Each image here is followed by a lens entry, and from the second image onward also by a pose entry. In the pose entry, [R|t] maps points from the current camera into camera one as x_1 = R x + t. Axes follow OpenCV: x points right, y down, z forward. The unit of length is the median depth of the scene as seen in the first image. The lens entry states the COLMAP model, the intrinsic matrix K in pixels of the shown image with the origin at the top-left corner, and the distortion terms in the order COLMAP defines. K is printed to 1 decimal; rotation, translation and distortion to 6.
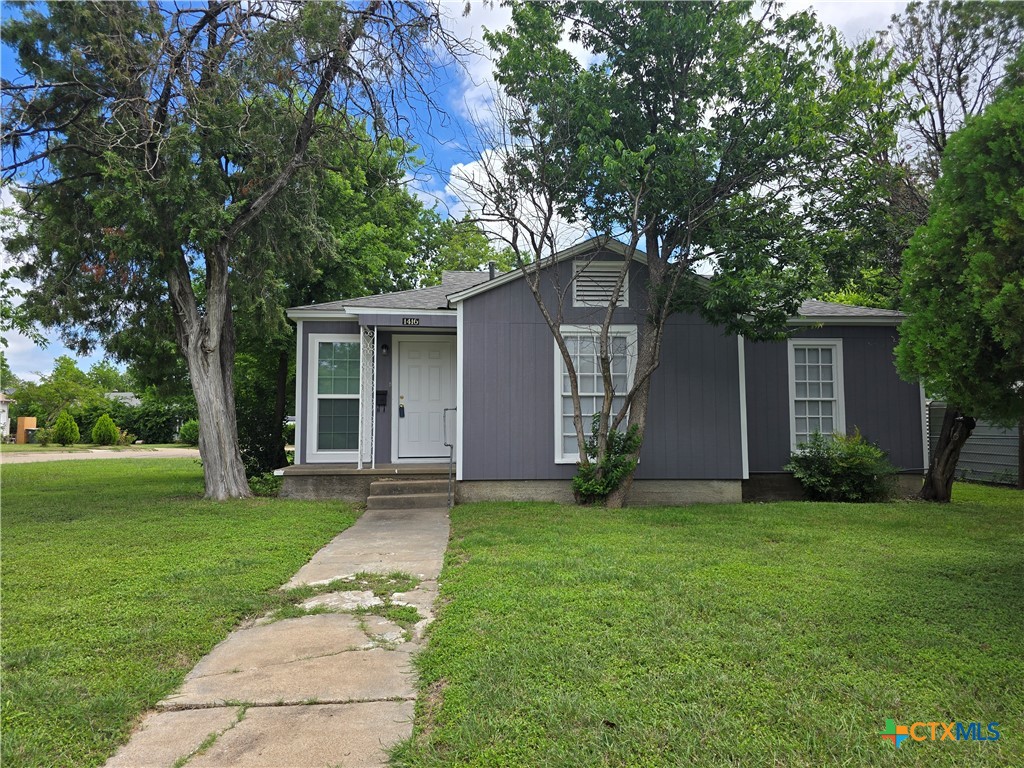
lens RADIAL K [[654.8, 0, 525.7], [0, 654.8, 389.3], [0, 0, 1]] dist [0.029174, -0.000440]
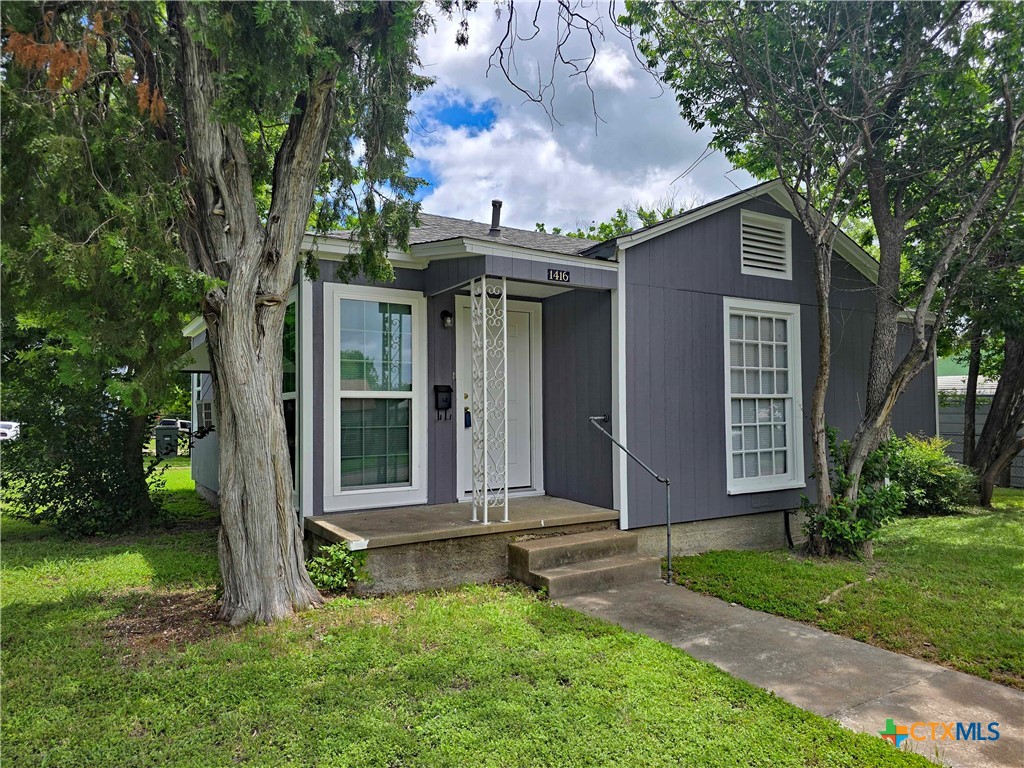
lens RADIAL K [[654.8, 0, 525.7], [0, 654.8, 389.3], [0, 0, 1]] dist [0.029174, -0.000440]
pose [[0.917004, 0.011285, 0.398719, -0.425901], [-0.018122, 0.999746, 0.013380, -0.005124], [-0.398467, -0.019495, 0.916975, 0.431568]]
